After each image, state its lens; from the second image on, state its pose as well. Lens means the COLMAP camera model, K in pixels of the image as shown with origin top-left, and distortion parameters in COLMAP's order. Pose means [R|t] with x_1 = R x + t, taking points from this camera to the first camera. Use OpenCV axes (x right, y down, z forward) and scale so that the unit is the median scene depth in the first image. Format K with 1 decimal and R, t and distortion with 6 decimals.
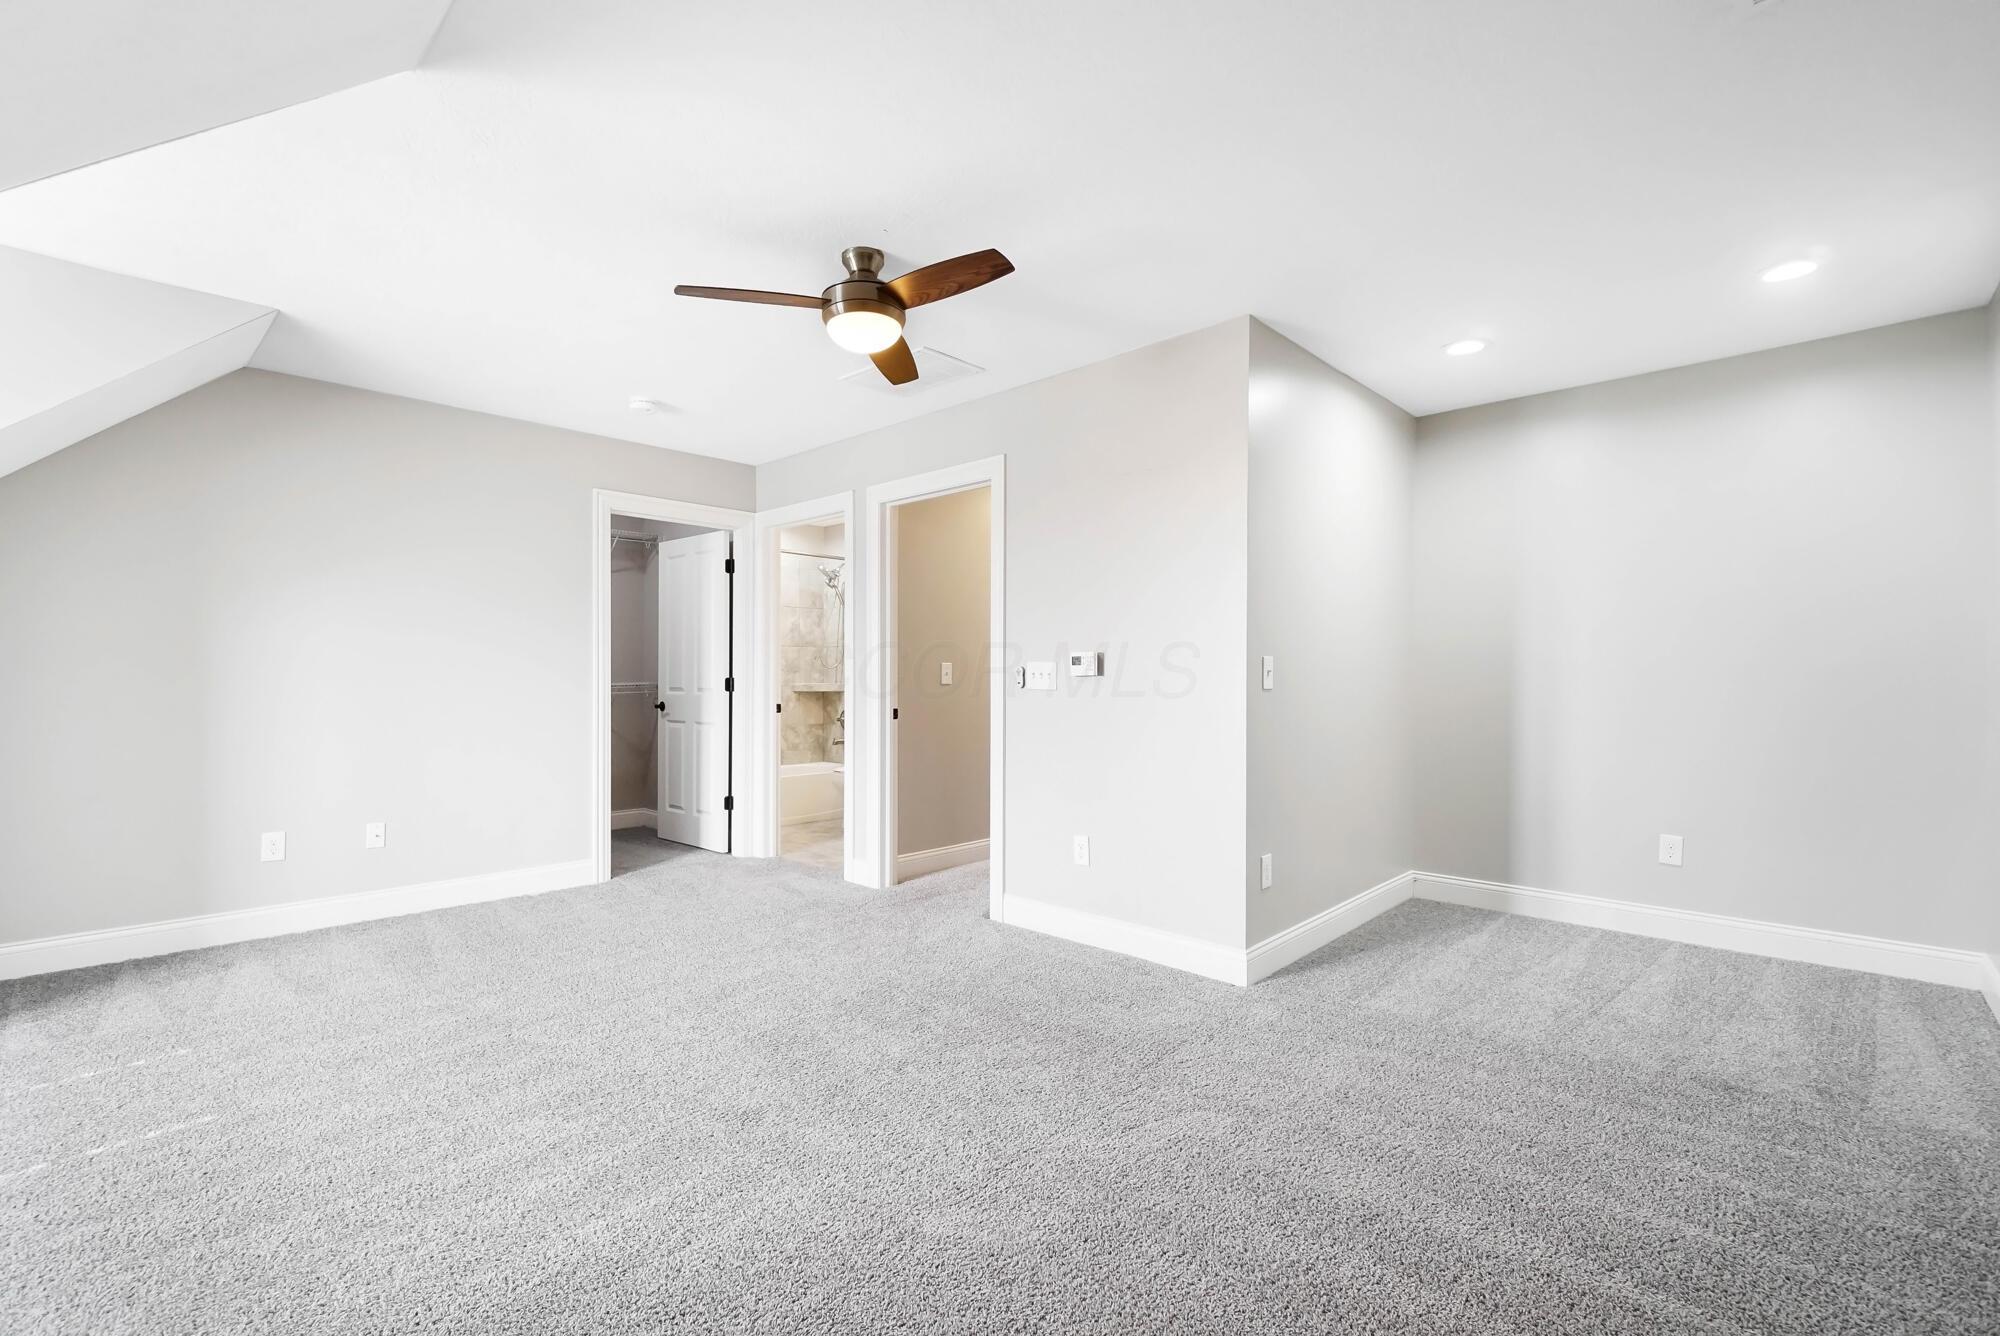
lens RADIAL K [[866.5, 0, 998.8], [0, 866.5, 678.0], [0, 0, 1]] dist [-0.001774, 0.000749]
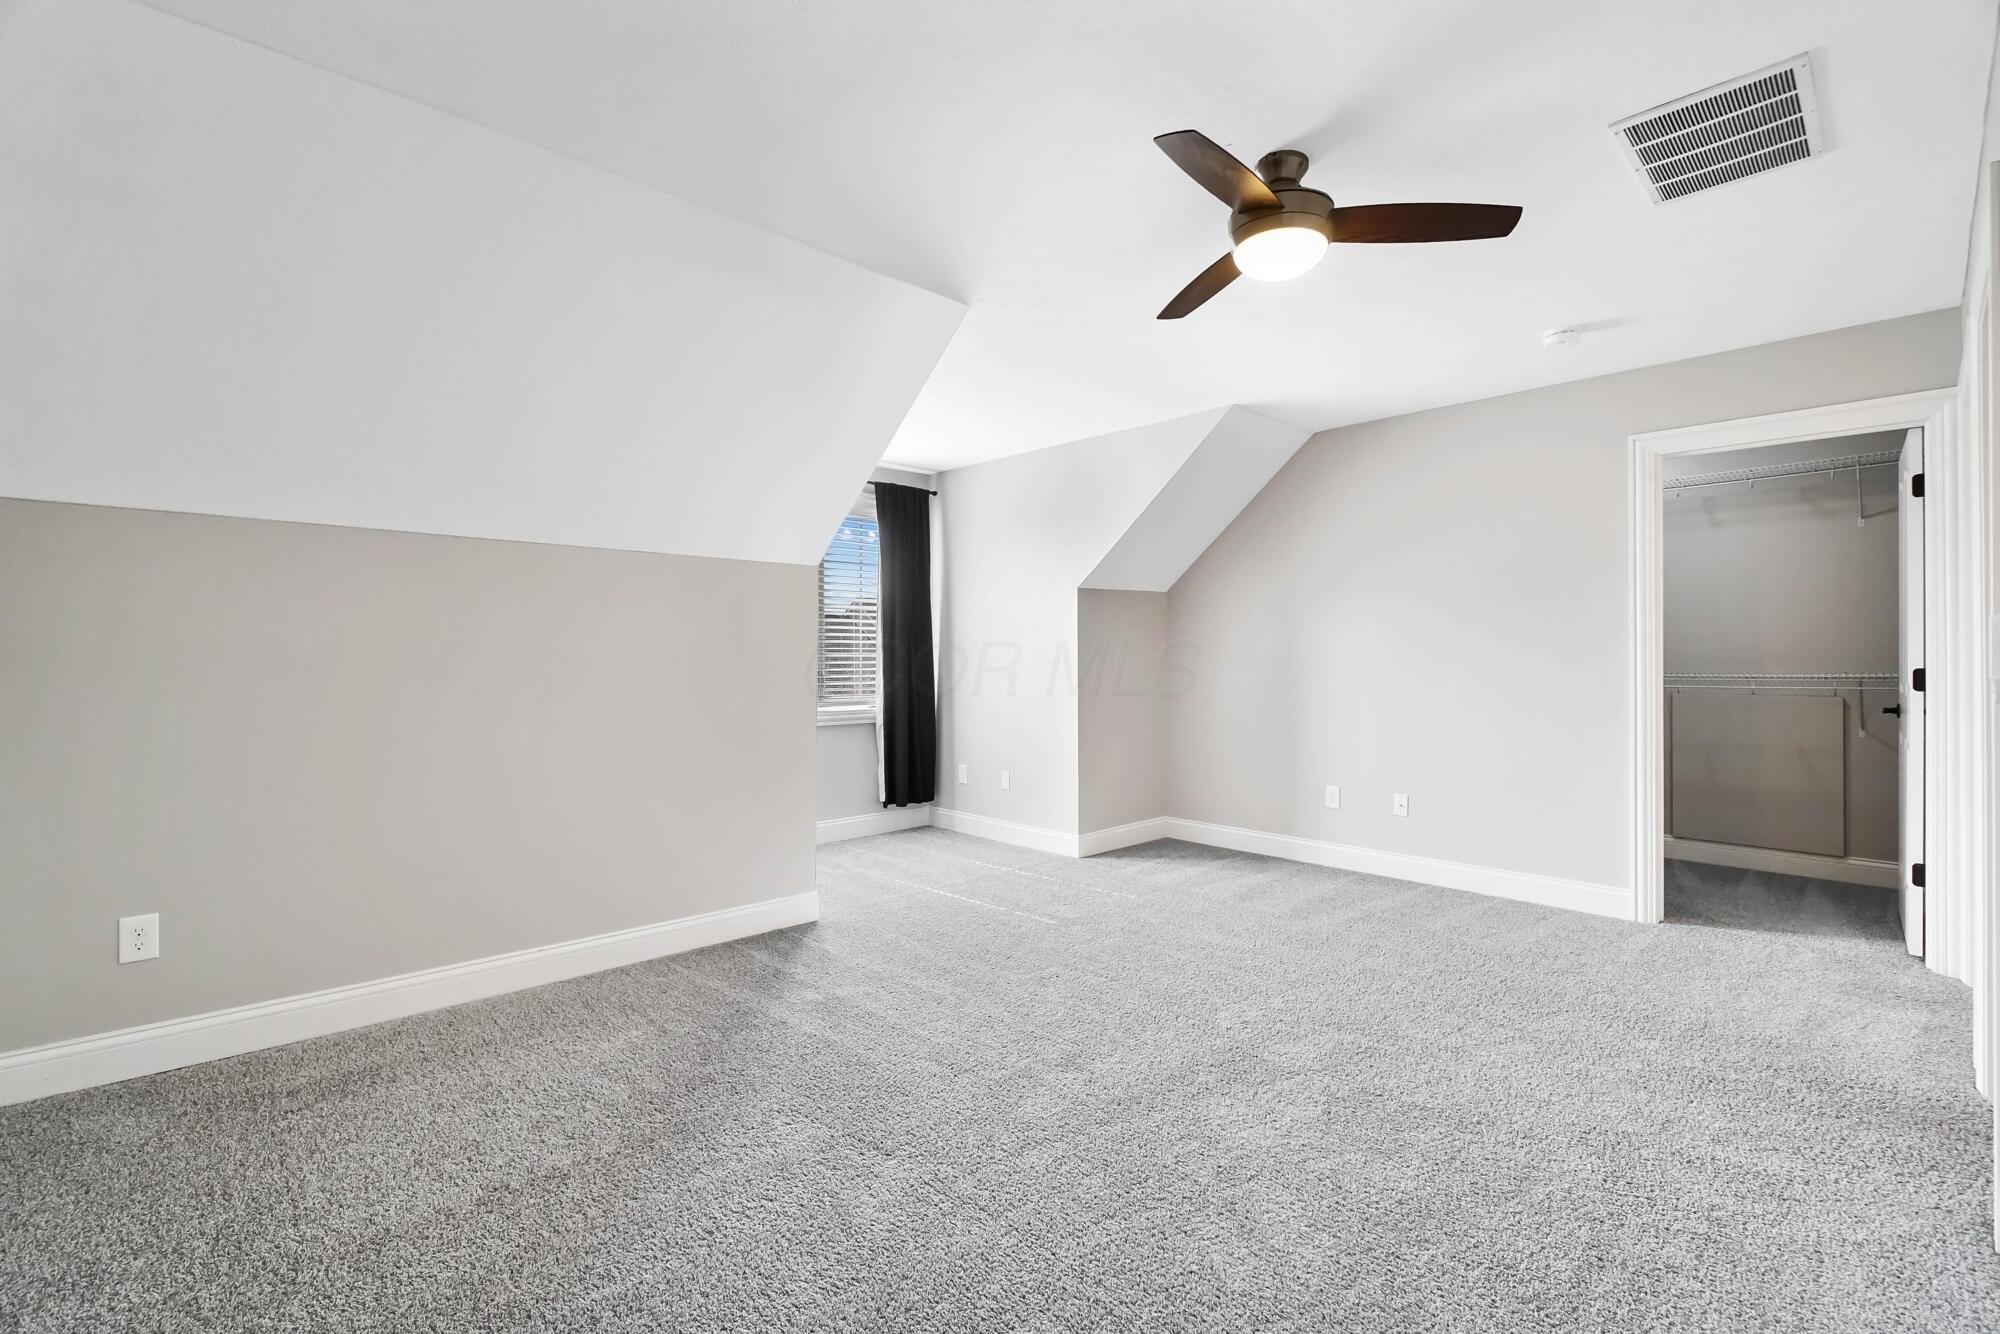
lens RADIAL K [[893.6, 0, 997.9], [0, 893.6, 658.8], [0, 0, 1]] dist [0.015510, -0.000200]
pose [[-0.041865, 0.002577, -0.999120, 0.478417], [0.002634, 0.999993, 0.002469, -0.014452], [0.999120, -0.002529, -0.041871, 0.519387]]
